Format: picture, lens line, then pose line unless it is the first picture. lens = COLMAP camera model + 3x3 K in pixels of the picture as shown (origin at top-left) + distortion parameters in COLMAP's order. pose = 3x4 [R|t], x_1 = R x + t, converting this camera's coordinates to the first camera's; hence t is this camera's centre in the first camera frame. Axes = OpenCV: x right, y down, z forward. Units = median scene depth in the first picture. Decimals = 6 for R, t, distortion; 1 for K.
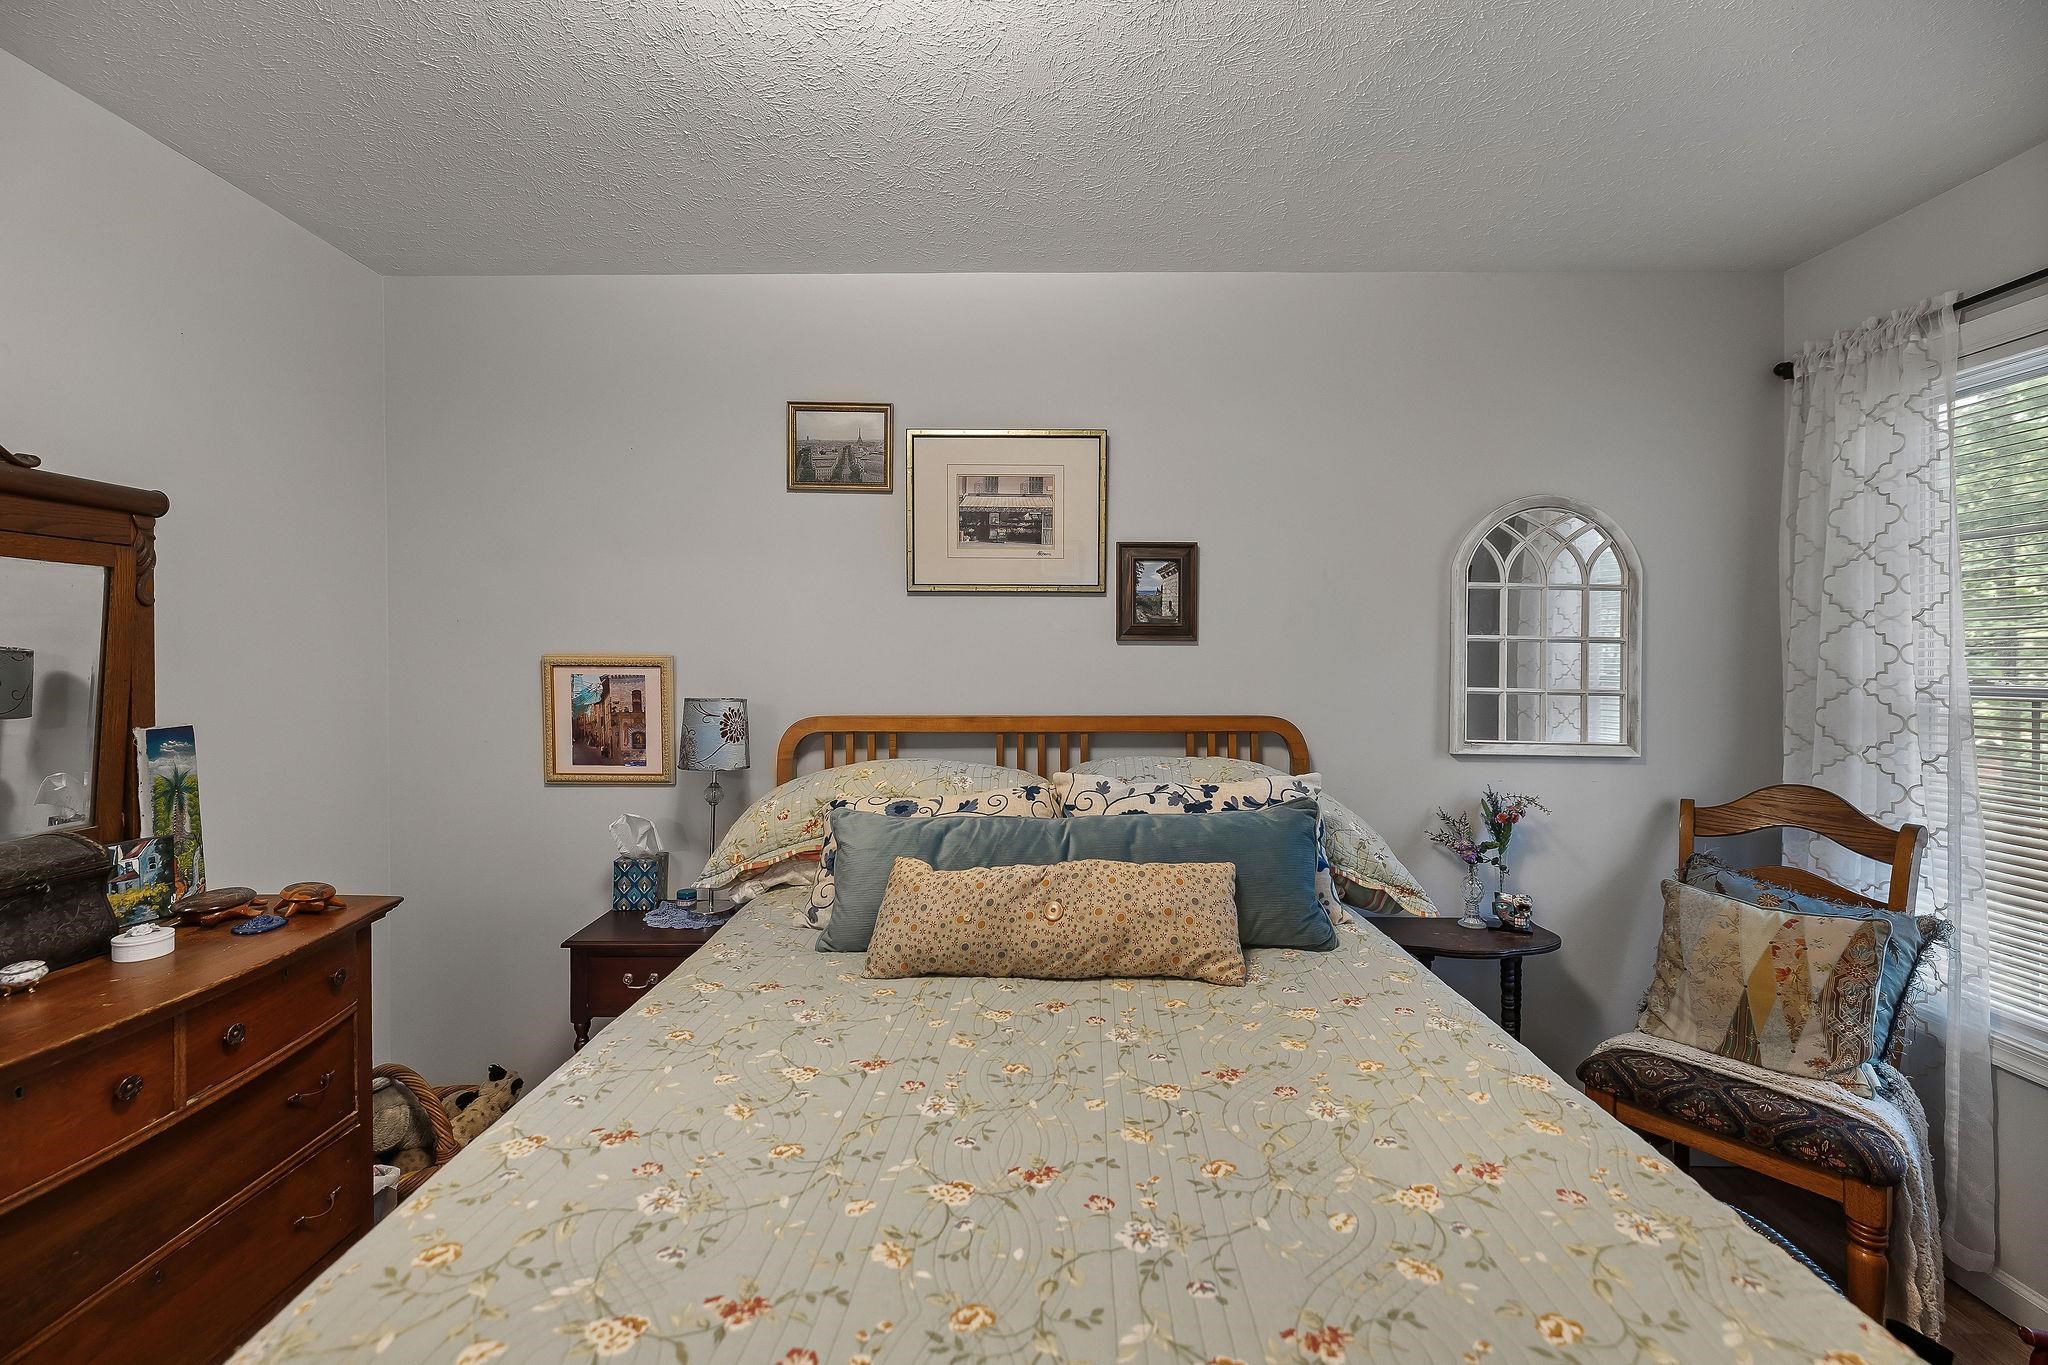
lens RADIAL K [[866.7, 0, 1022.5], [0, 866.7, 662.5], [0, 0, 1]] dist [0.000130, -0.000006]
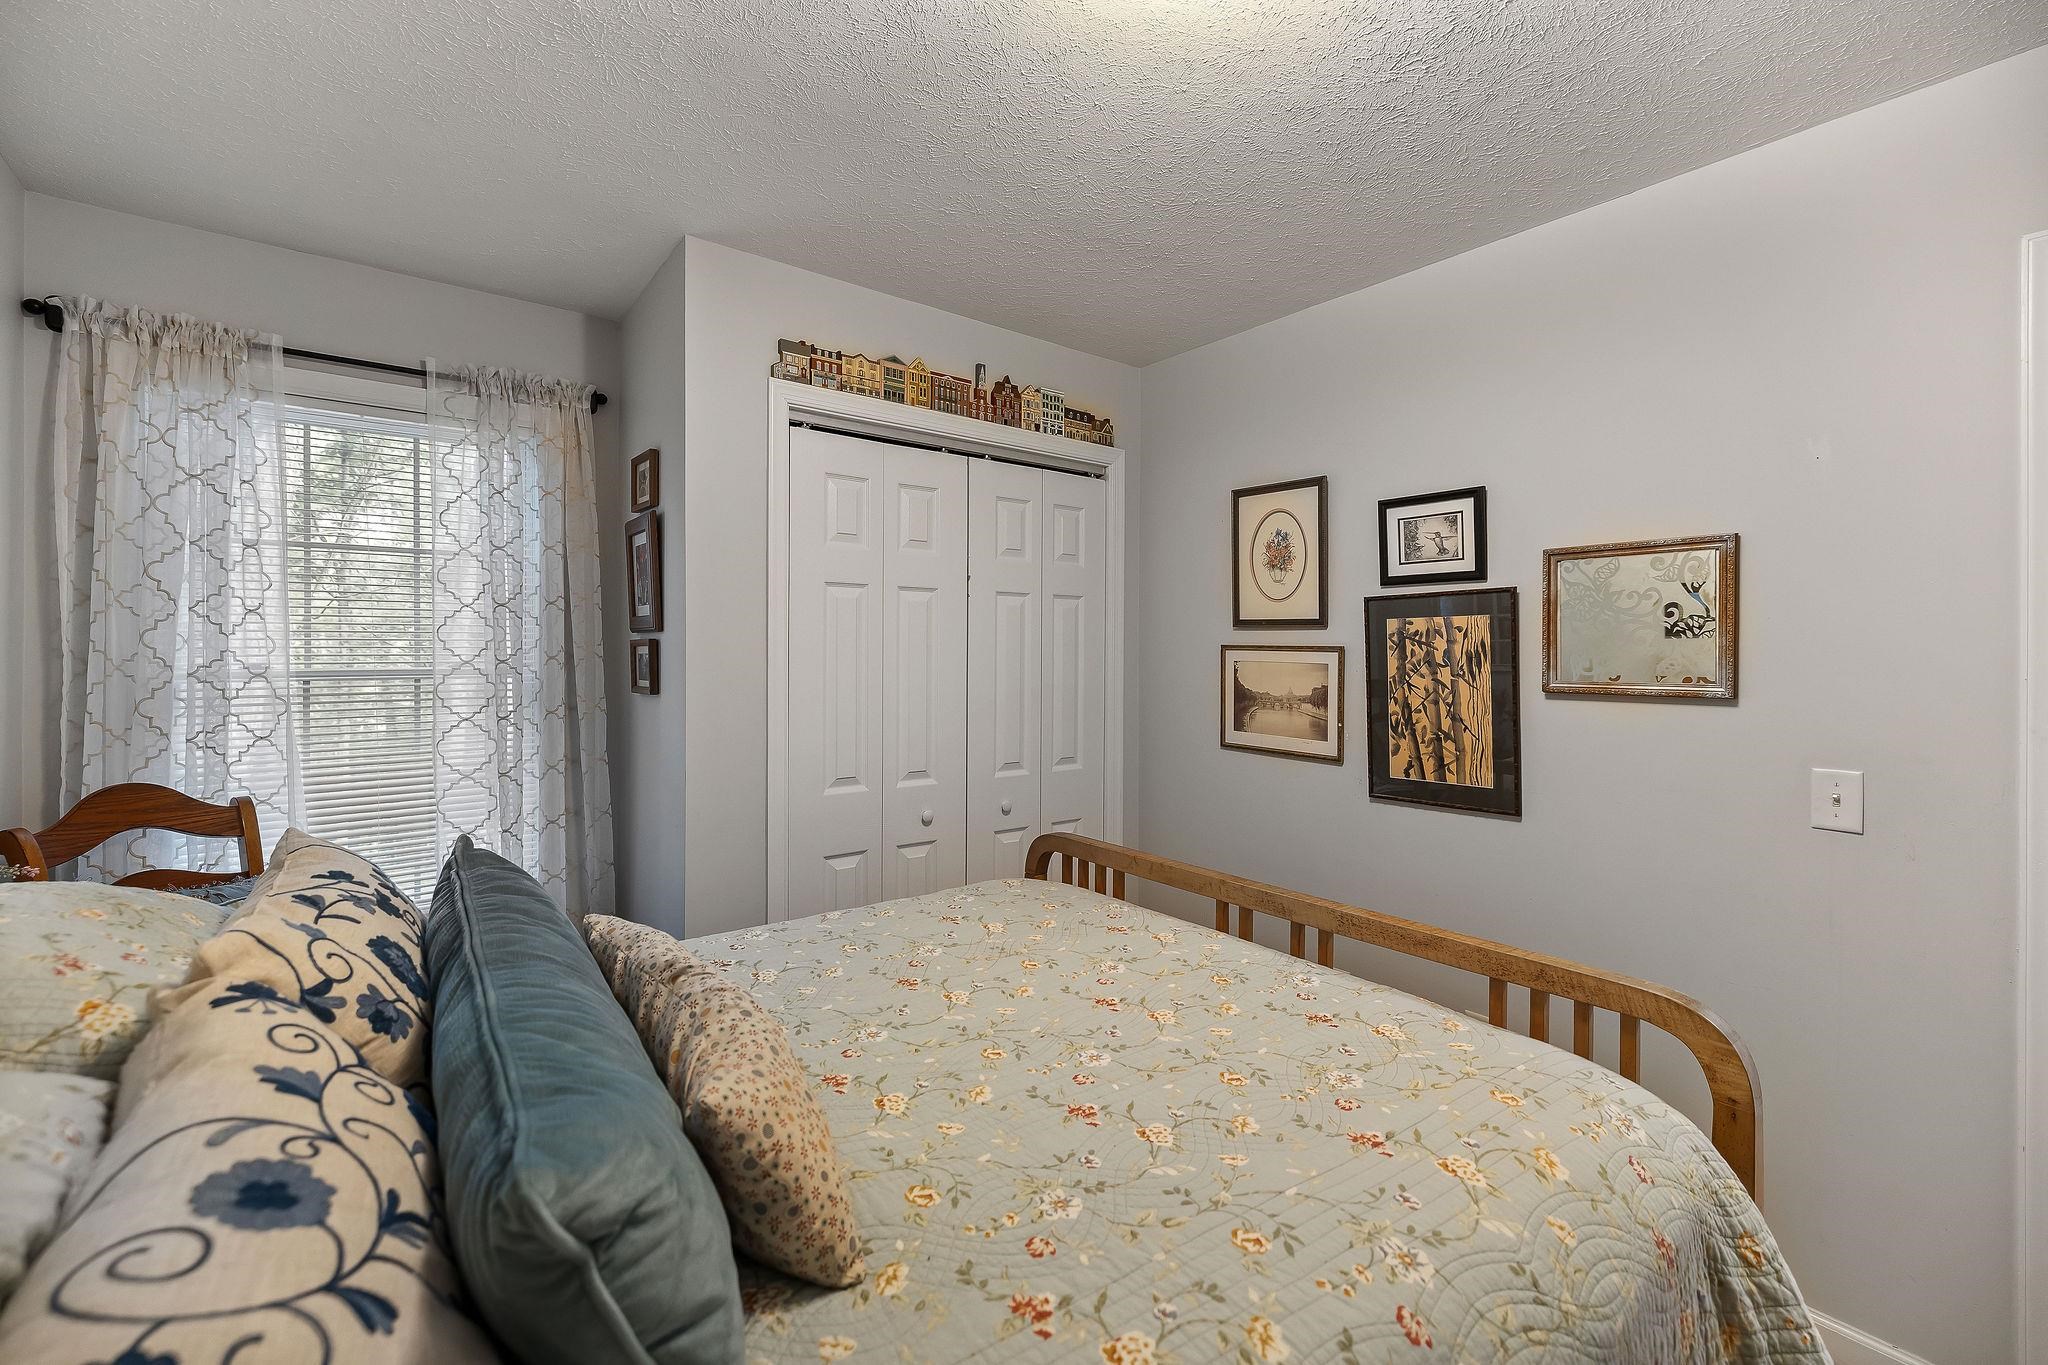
lens RADIAL K [[857.8, 0, 1039.6], [0, 857.8, 651.3], [0, 0, 1]] dist [0.000017, 0.000009]
pose [[-0.628202, -0.006046, 0.778026, -0.456227], [-0.001634, 0.999978, 0.006451, -0.007765], [-0.778048, 0.002781, -0.628198, 0.877413]]
